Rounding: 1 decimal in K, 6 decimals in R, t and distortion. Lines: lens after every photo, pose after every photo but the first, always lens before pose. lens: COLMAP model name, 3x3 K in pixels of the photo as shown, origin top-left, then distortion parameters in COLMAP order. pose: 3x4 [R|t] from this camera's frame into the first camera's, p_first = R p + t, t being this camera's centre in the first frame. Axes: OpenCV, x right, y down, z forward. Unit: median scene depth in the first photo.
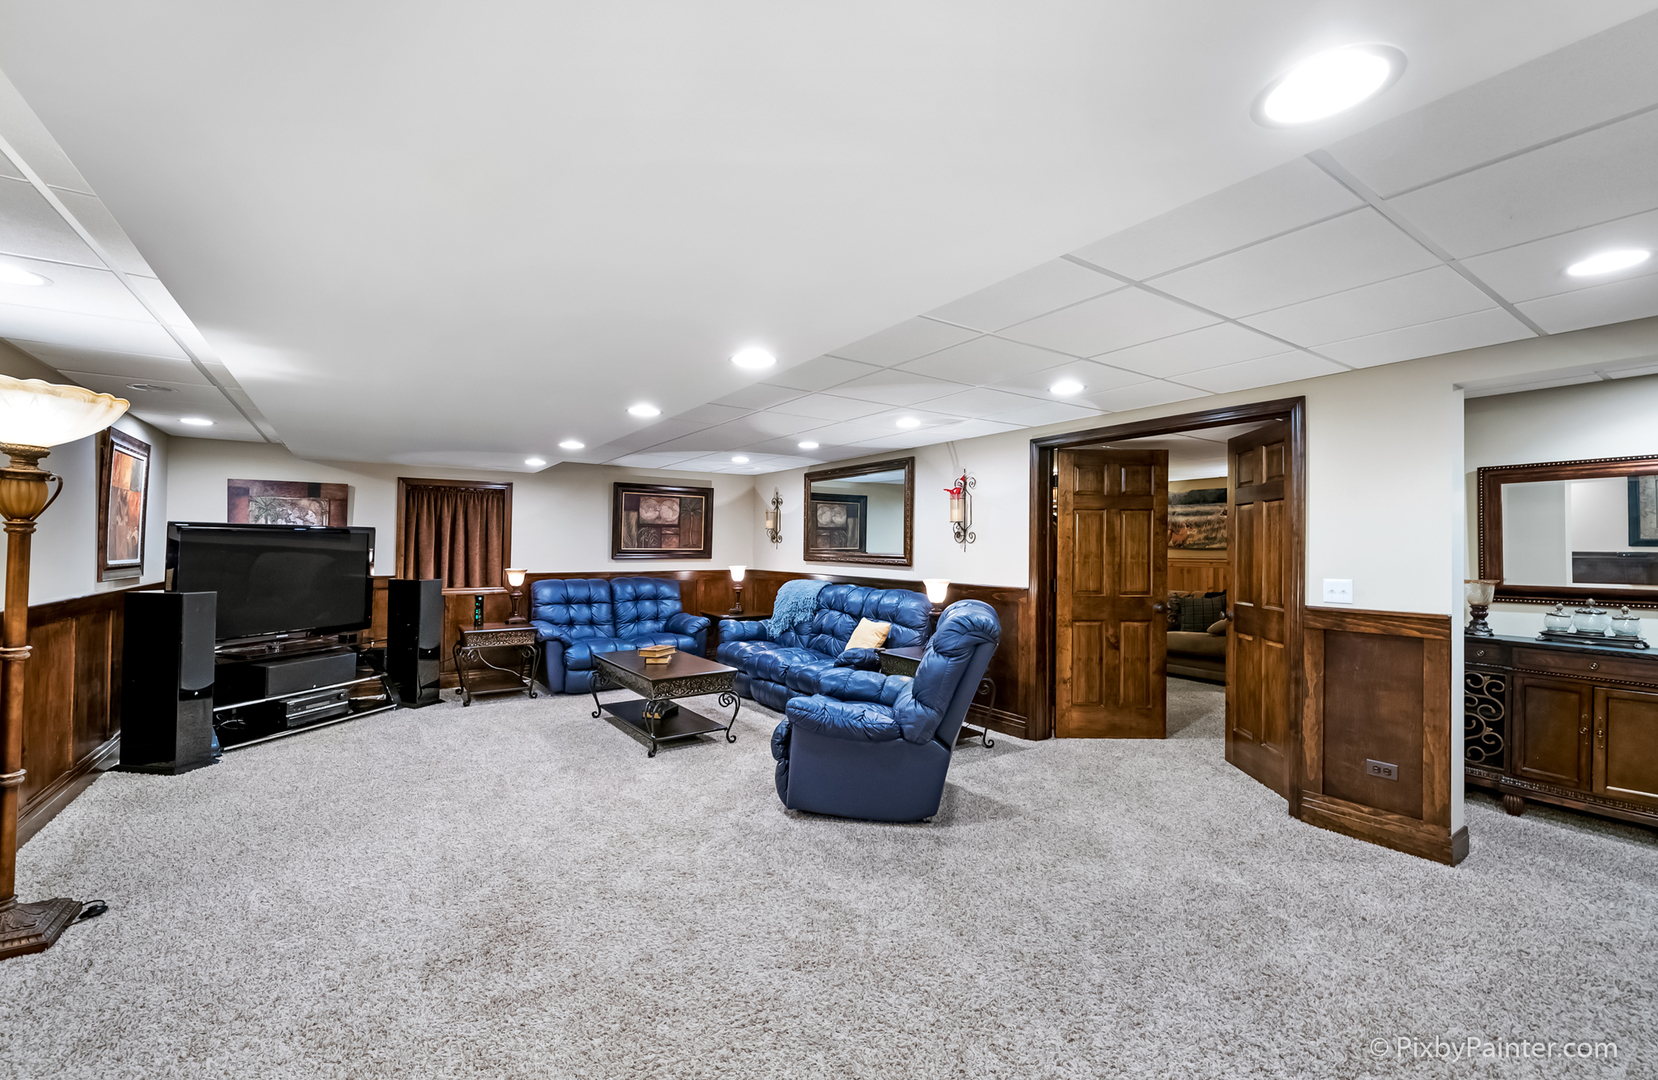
lens RADIAL K [[672.2, 0, 832.2], [0, 672.2, 539.4], [0, 0, 1]] dist [-0.000155, -0.000307]
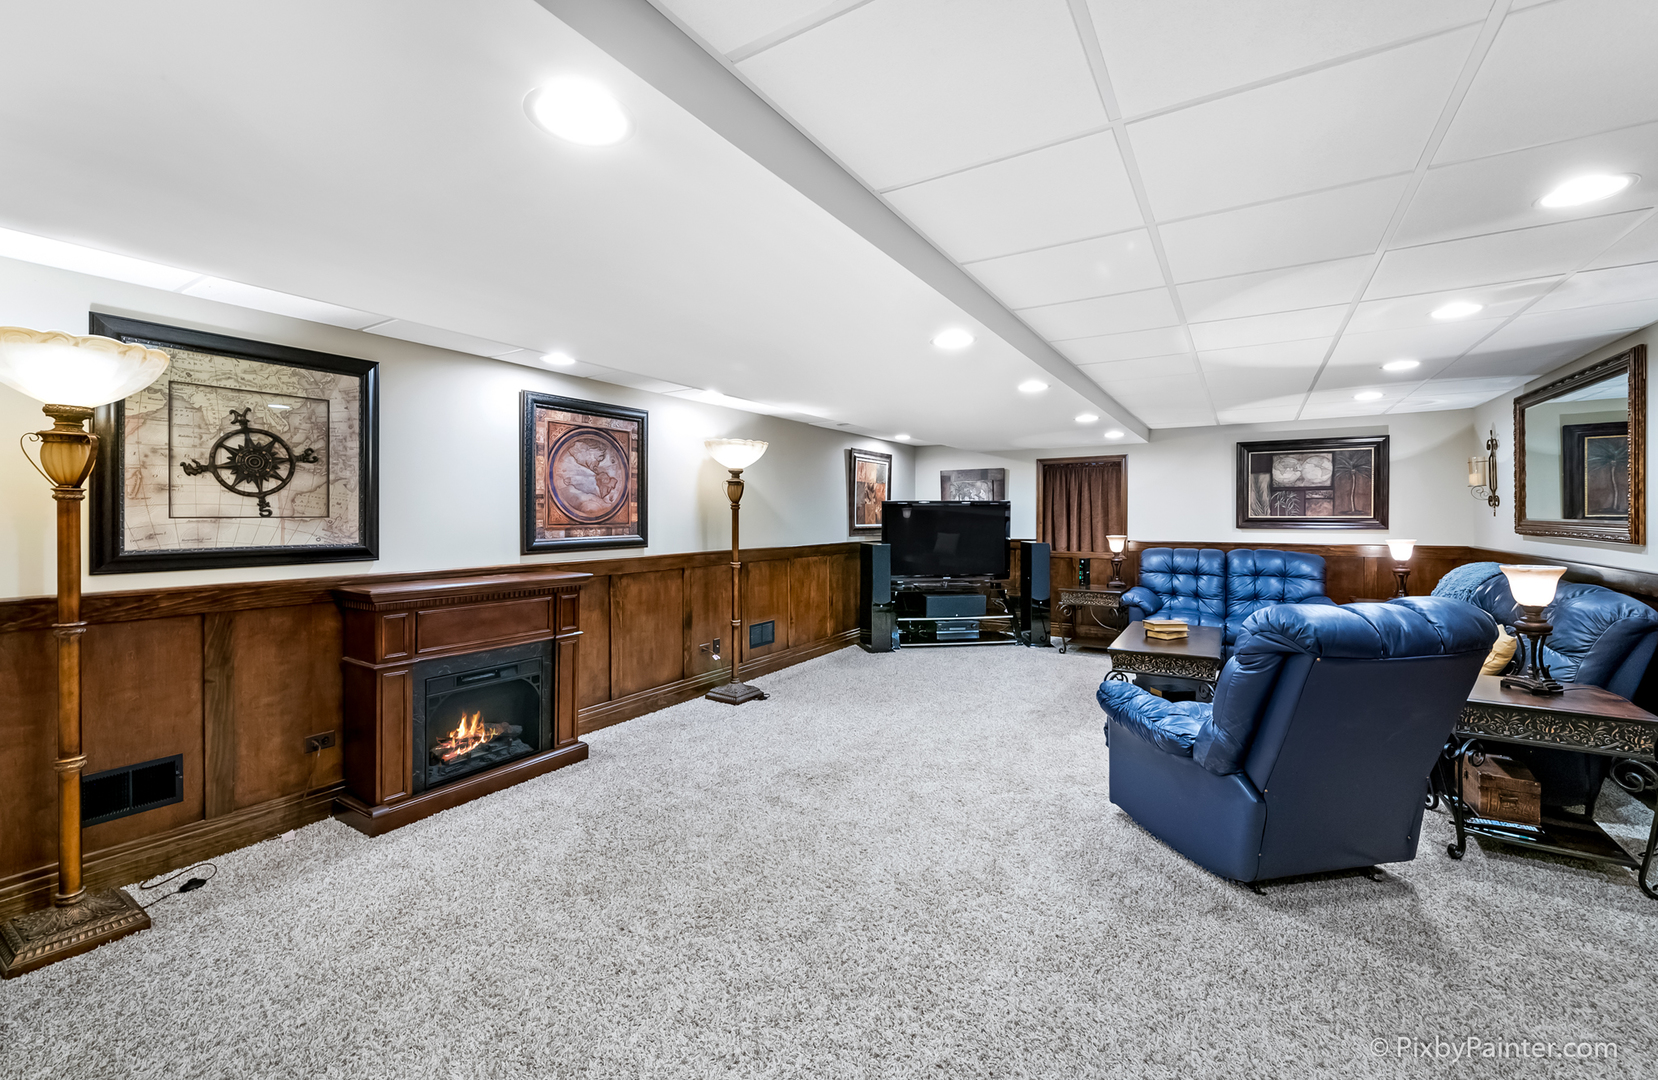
lens RADIAL K [[672.2, 0, 816.1], [0, 672.2, 513.0], [0, 0, 1]] dist [-0.000155, -0.000307]
pose [[0.386671, -0.010449, -0.922158, 0.339429], [0.014187, 0.999885, -0.005381, 0.006602], [0.922108, -0.011002, 0.386775, 0.157845]]
